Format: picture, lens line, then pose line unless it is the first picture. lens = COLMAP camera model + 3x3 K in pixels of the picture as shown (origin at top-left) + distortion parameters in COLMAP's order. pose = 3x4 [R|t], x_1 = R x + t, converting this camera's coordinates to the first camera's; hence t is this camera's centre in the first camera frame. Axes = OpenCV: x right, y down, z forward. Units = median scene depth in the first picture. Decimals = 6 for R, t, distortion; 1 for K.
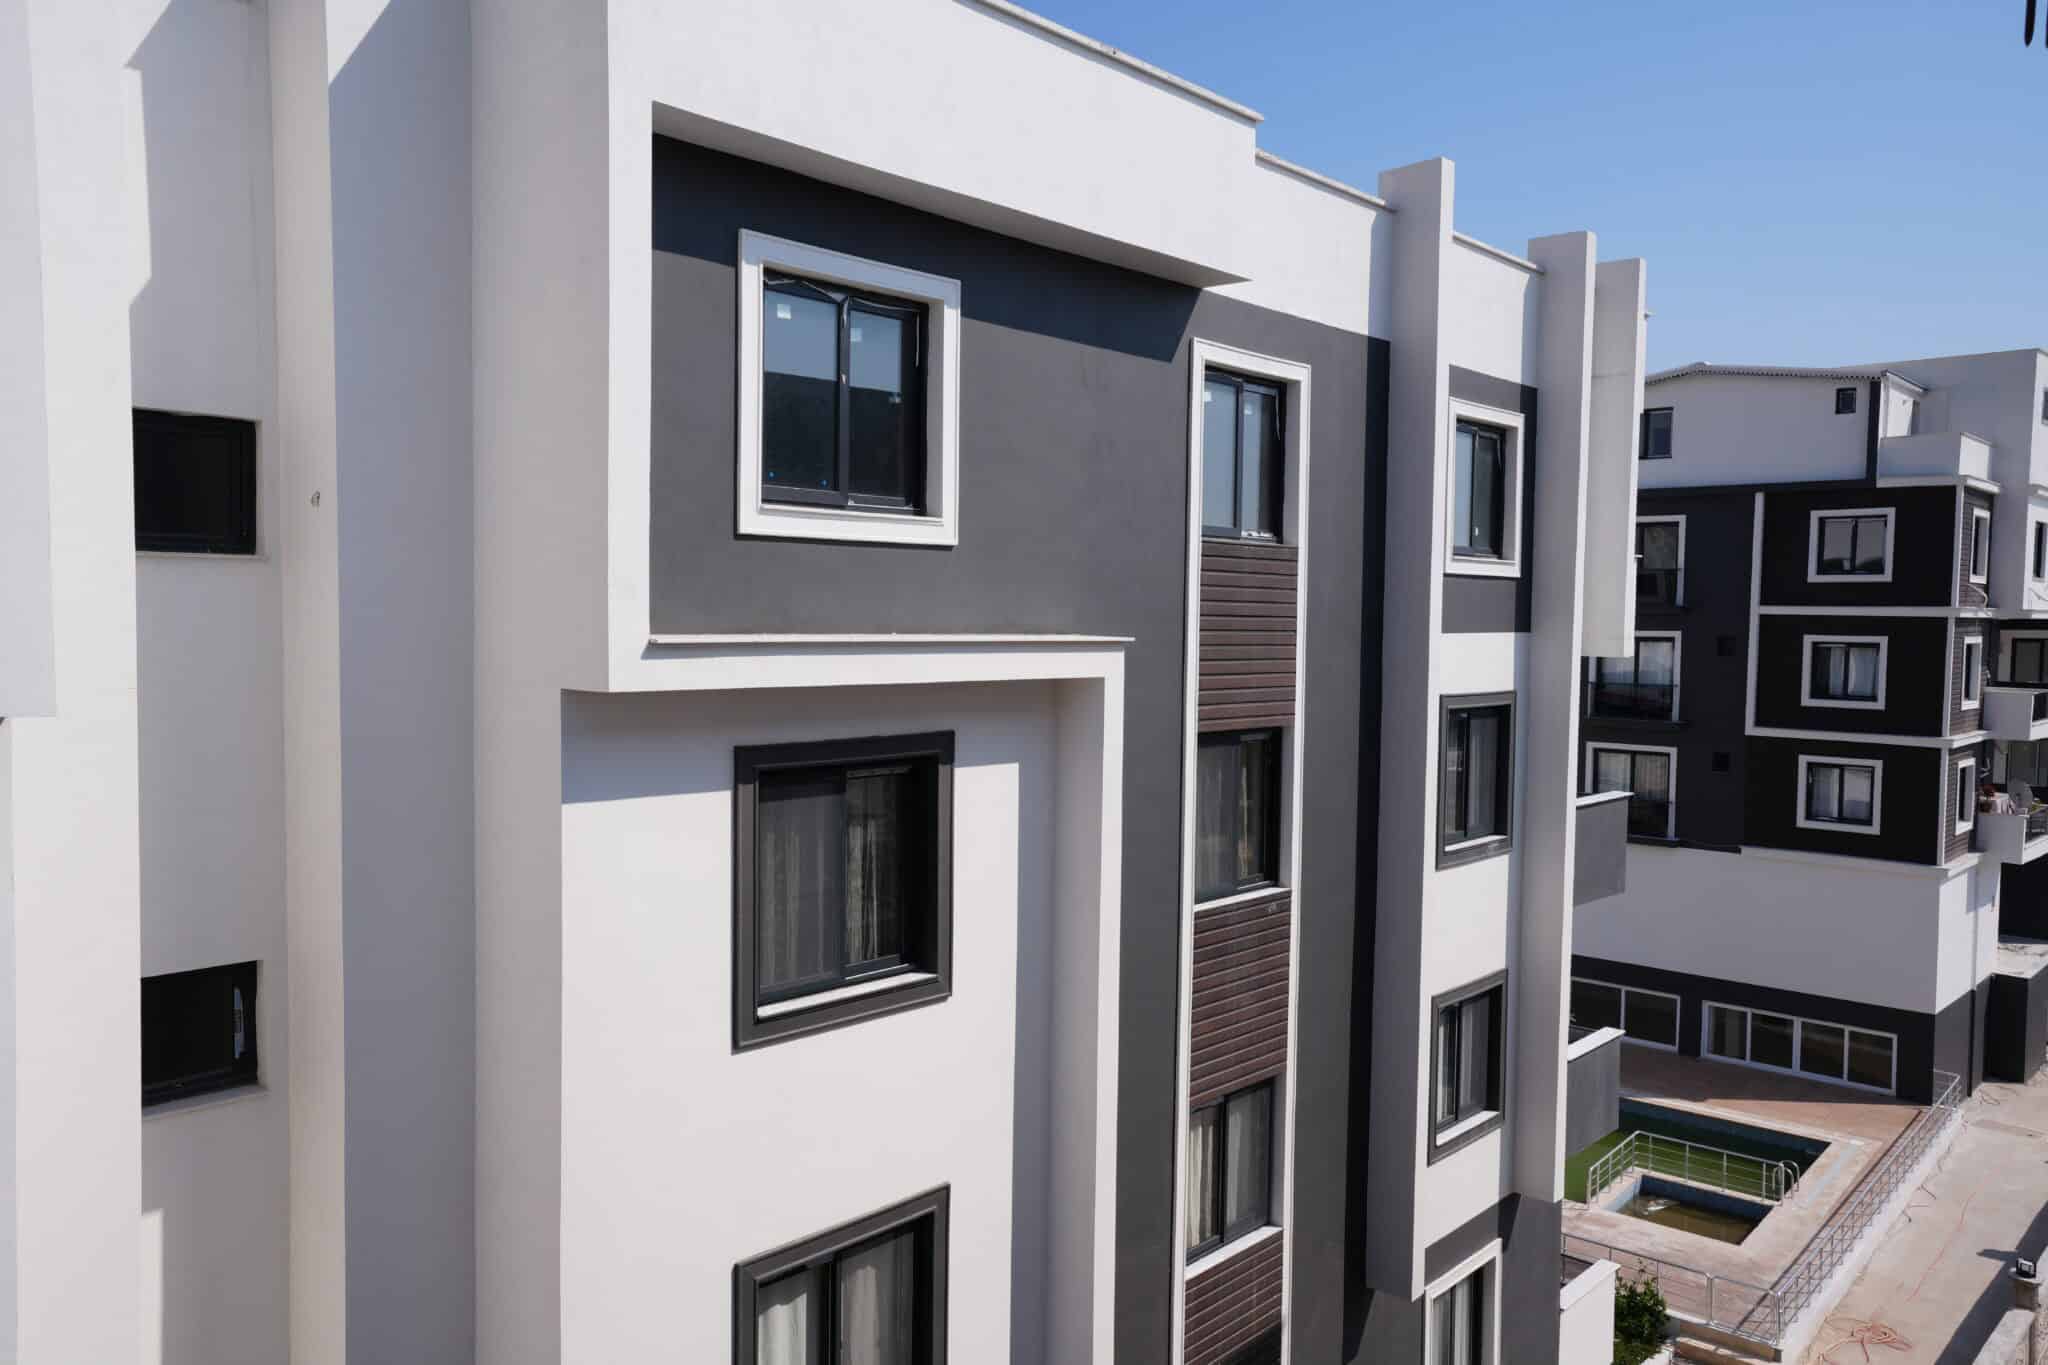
lens RADIAL K [[1514.6, 0, 1024.0], [0, 1514.6, 687.1], [0, 0, 1]] dist [-0.011285, 0.069415]
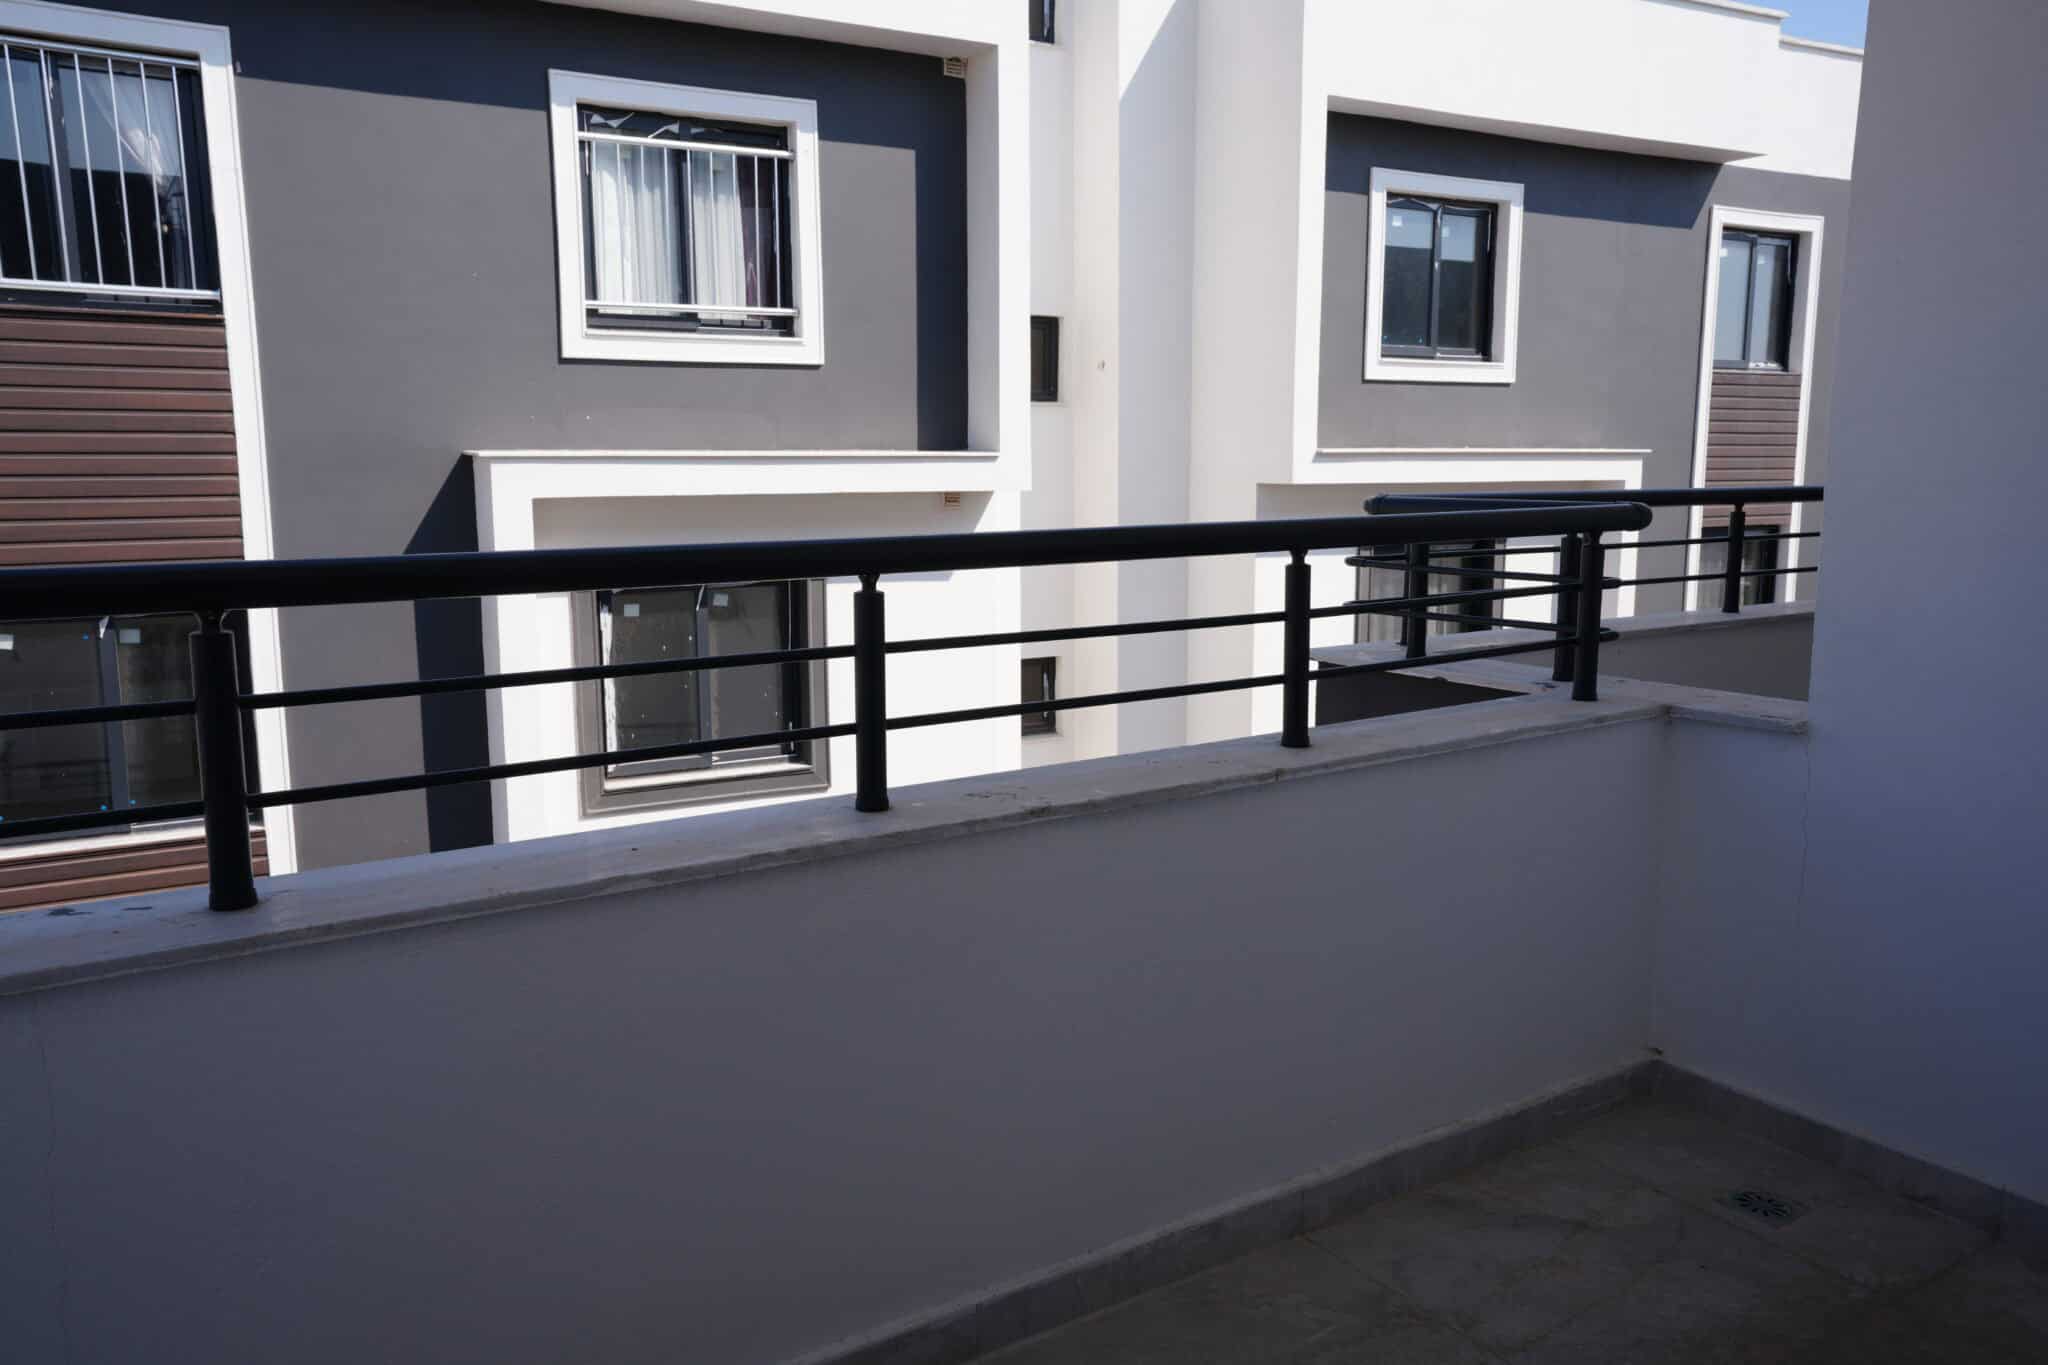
lens RADIAL K [[1514.6, 0, 1018.5], [0, 1514.6, 684.3], [0, 0, 1]] dist [-0.011285, 0.069415]
pose [[0.950768, 0.029797, -0.308467, -0.042071], [0.001010, 0.995064, 0.099231, 0.043950], [0.309901, -0.094657, 0.946045, -0.487937]]
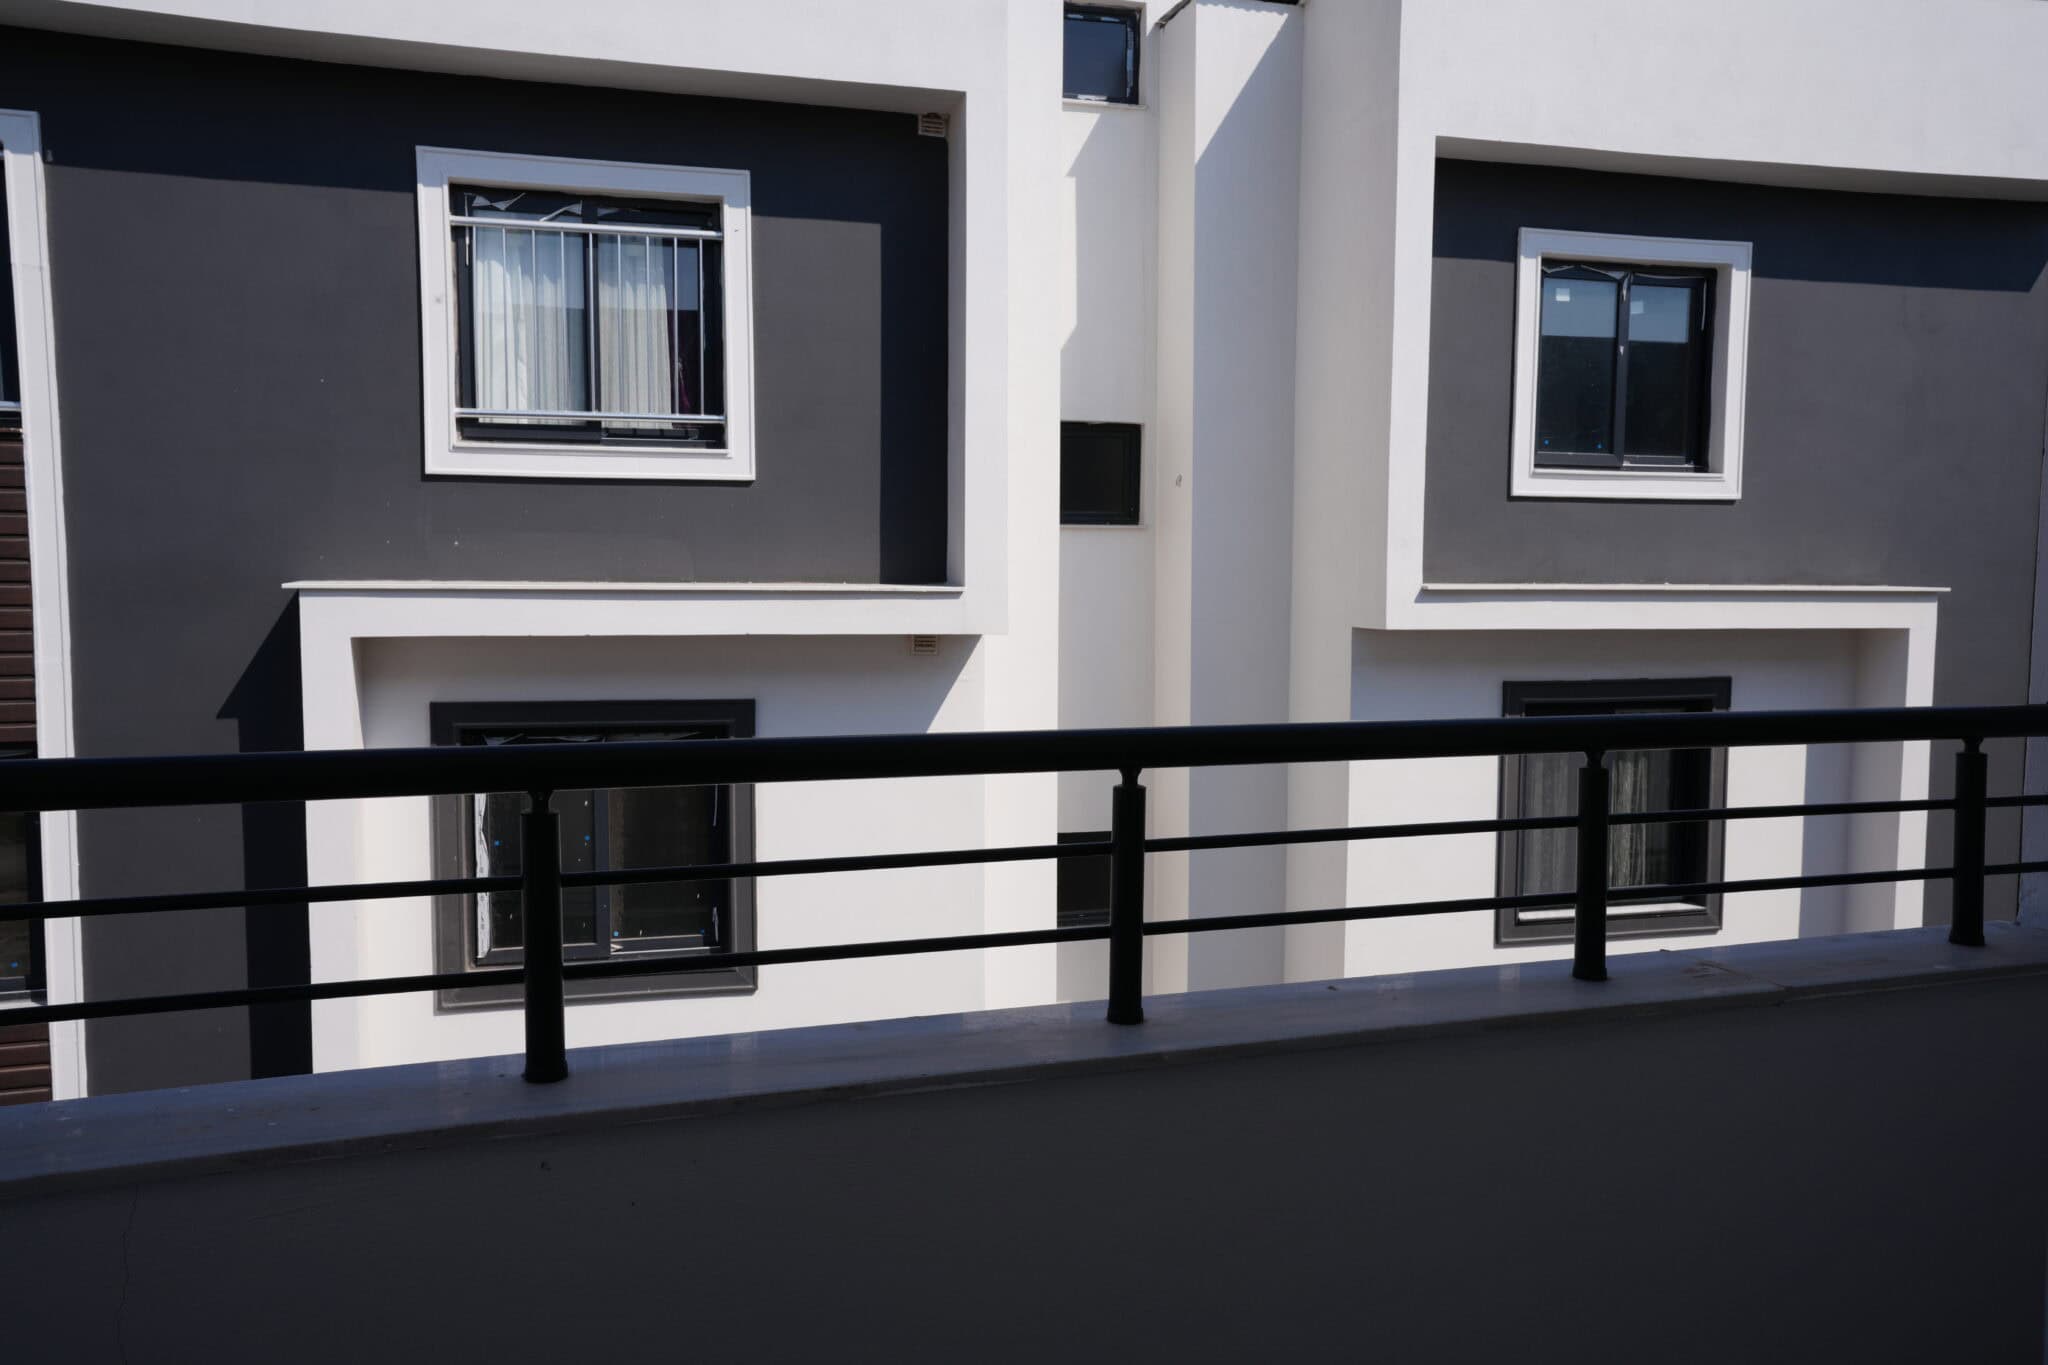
lens RADIAL K [[1514.6, 0, 1032.1], [0, 1514.6, 682.2], [0, 0, 1]] dist [-0.011285, 0.069415]
pose [[0.844780, 0.030289, -0.534255, 0.111583], [-0.020470, 0.999495, 0.024299, 0.017611], [0.534722, -0.009591, 0.844974, -0.150237]]
